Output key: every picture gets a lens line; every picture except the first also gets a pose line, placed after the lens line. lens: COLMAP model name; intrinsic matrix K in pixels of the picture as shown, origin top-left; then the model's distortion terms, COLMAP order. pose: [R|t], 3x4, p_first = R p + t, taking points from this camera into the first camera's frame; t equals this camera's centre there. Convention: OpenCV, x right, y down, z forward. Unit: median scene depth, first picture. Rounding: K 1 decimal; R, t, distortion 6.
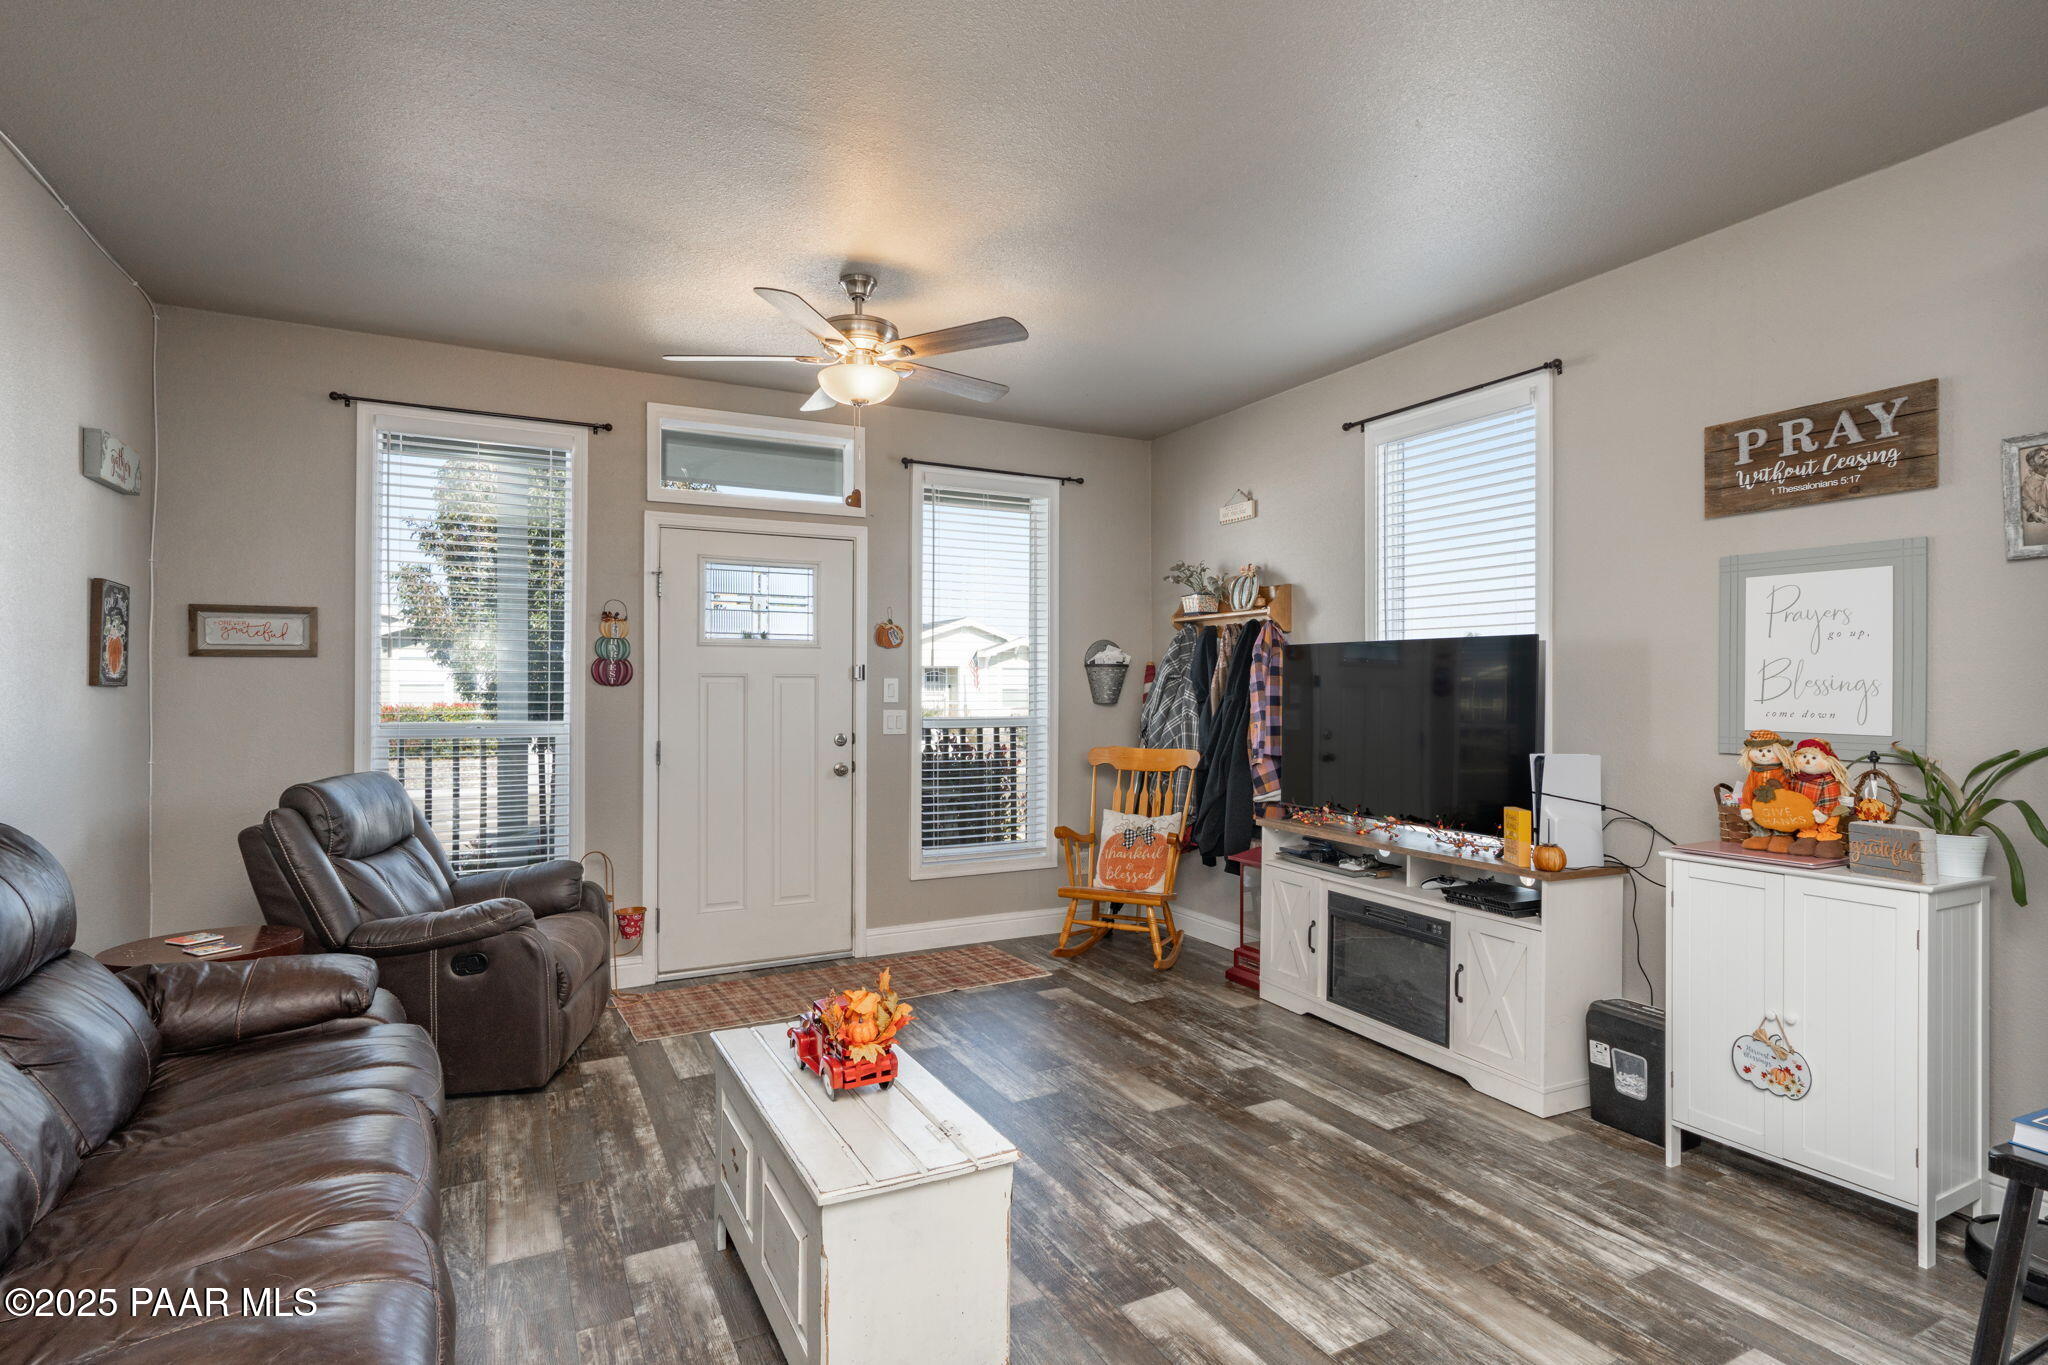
lens RADIAL K [[1017.7, 0, 1017.6], [0, 1017.7, 687.3], [0, 0, 1]] dist [0.000461, 0.000309]
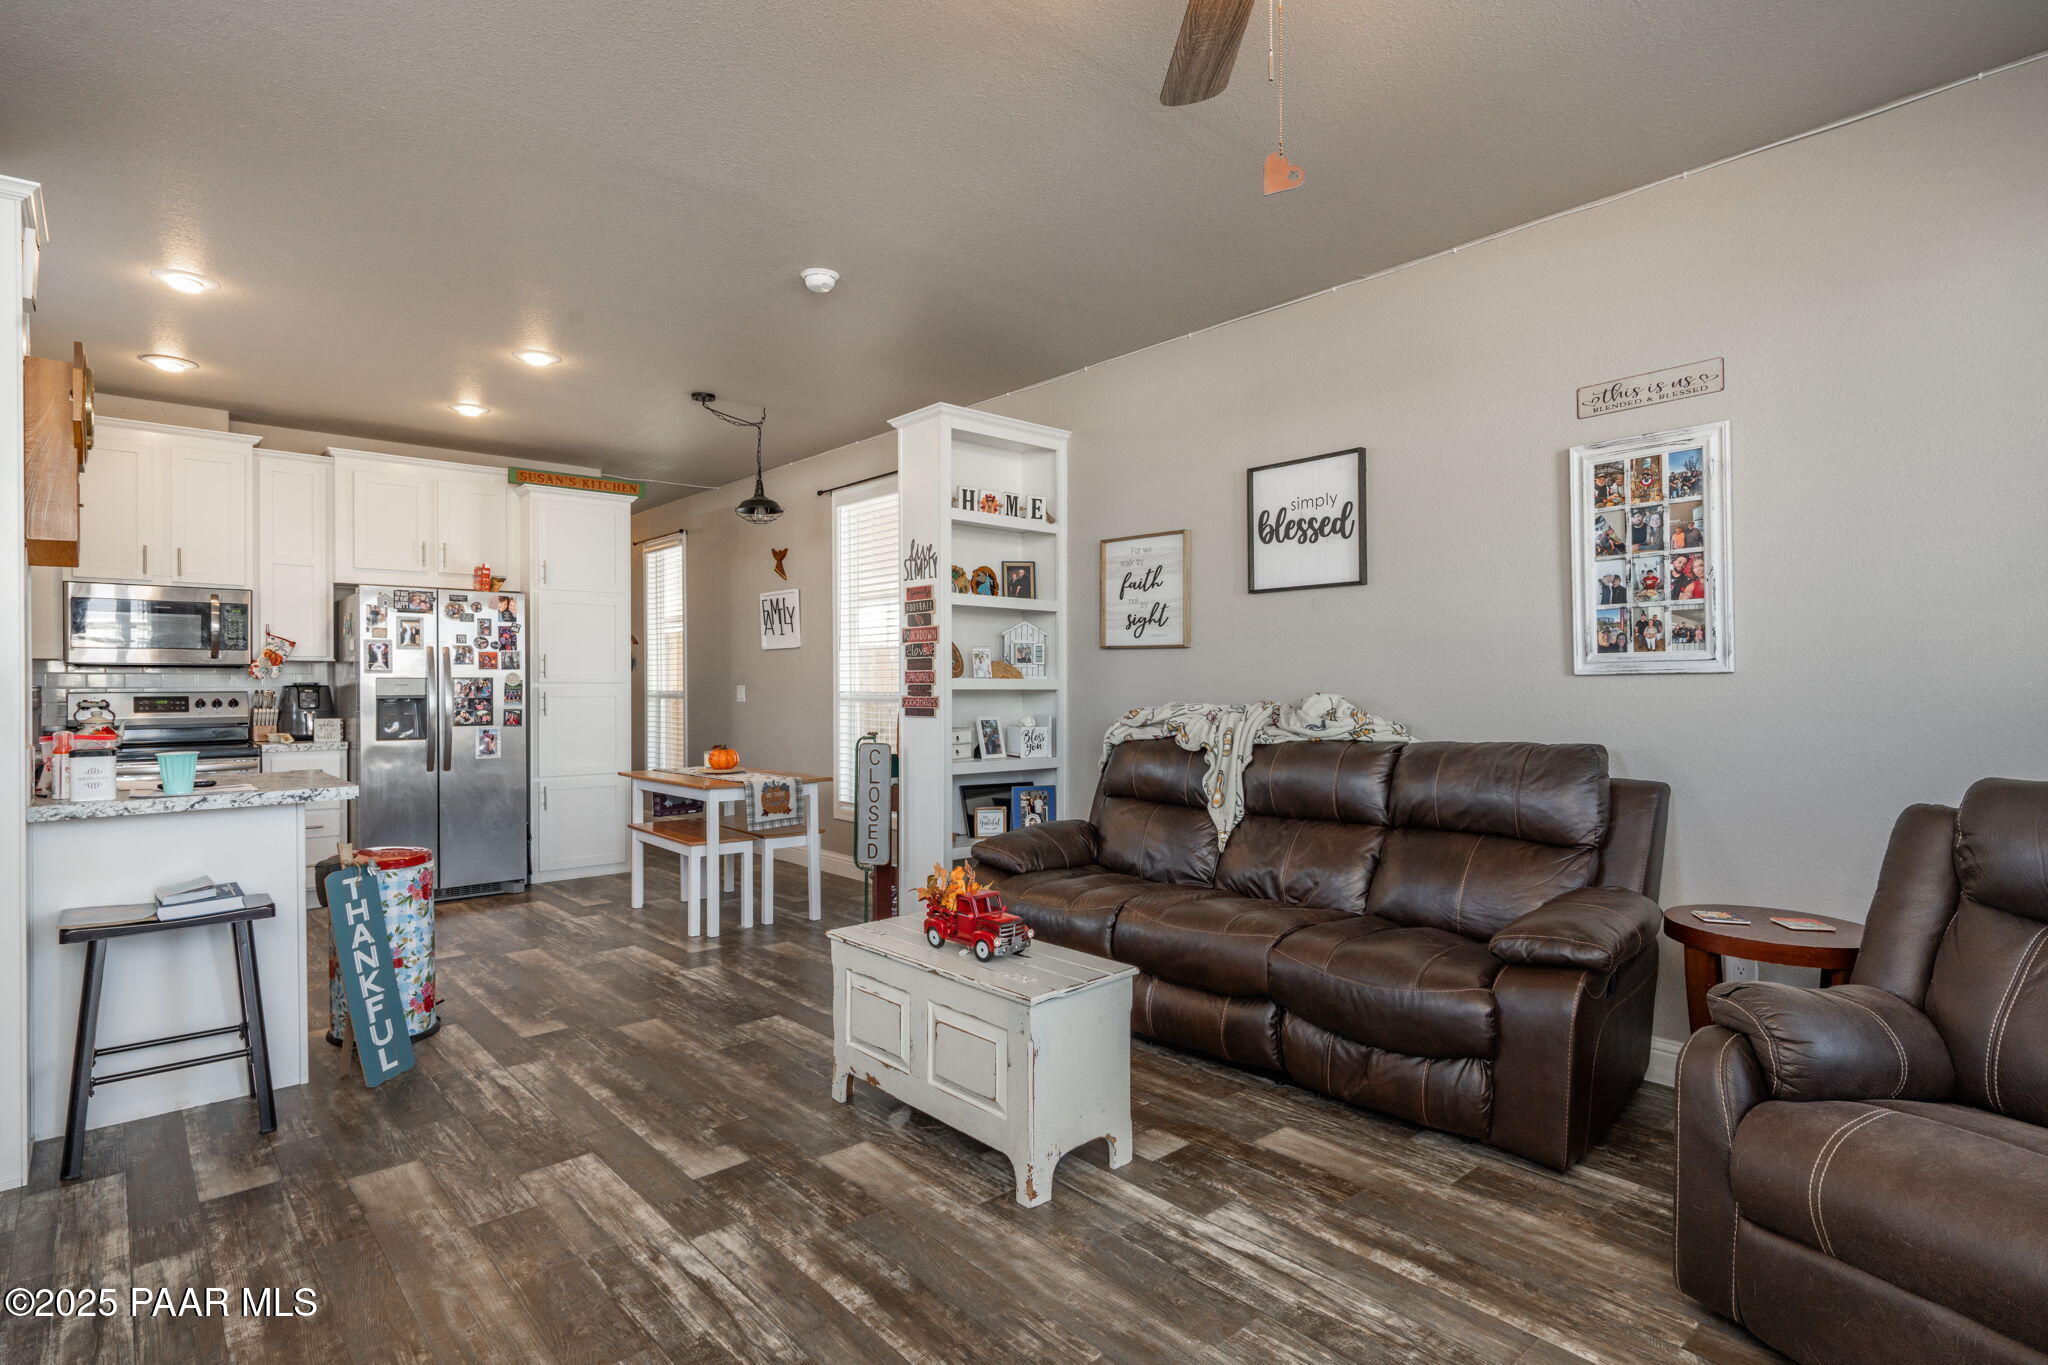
lens RADIAL K [[1017.7, 0, 990.3], [0, 1017.7, 691.4], [0, 0, 1]] dist [0.000461, 0.000309]
pose [[-0.975834, 0.003461, -0.218488, 0.051387], [0.002325, 0.999982, 0.005452, 0.031685], [0.218503, 0.004812, -0.975824, 1.335916]]
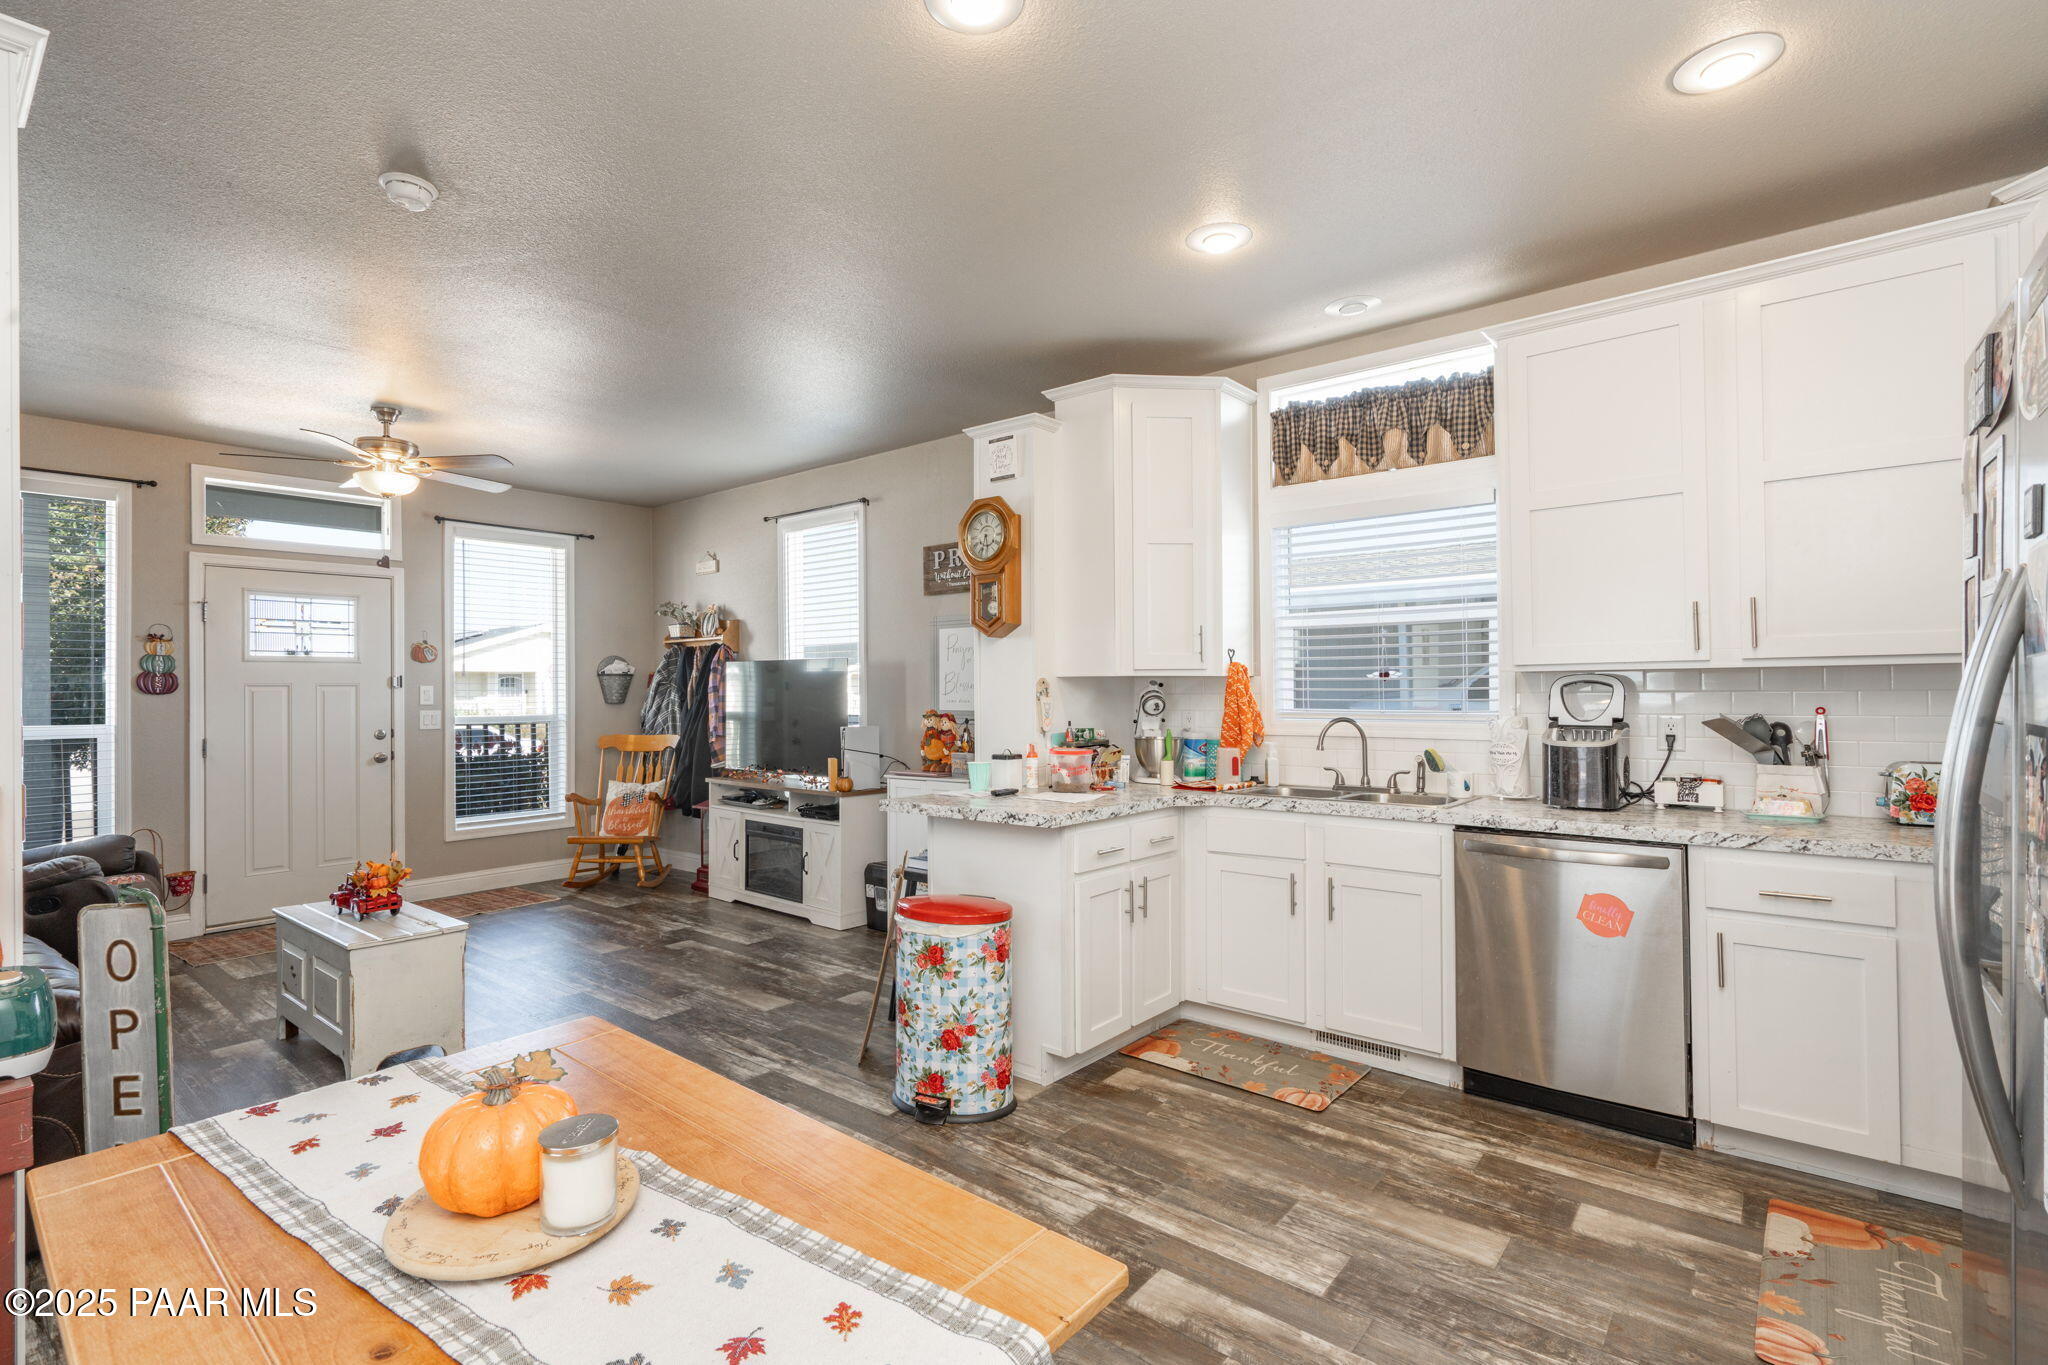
lens RADIAL K [[947.4, 0, 1009.6], [0, 947.4, 682.6], [0, 0, 1]] dist [0.000883, -0.000542]
pose [[0.921866, -0.007903, 0.387428, 0.131677], [0.010769, 0.999928, -0.005227, 0.001758], [-0.387359, 0.008990, 0.921885, -0.564144]]
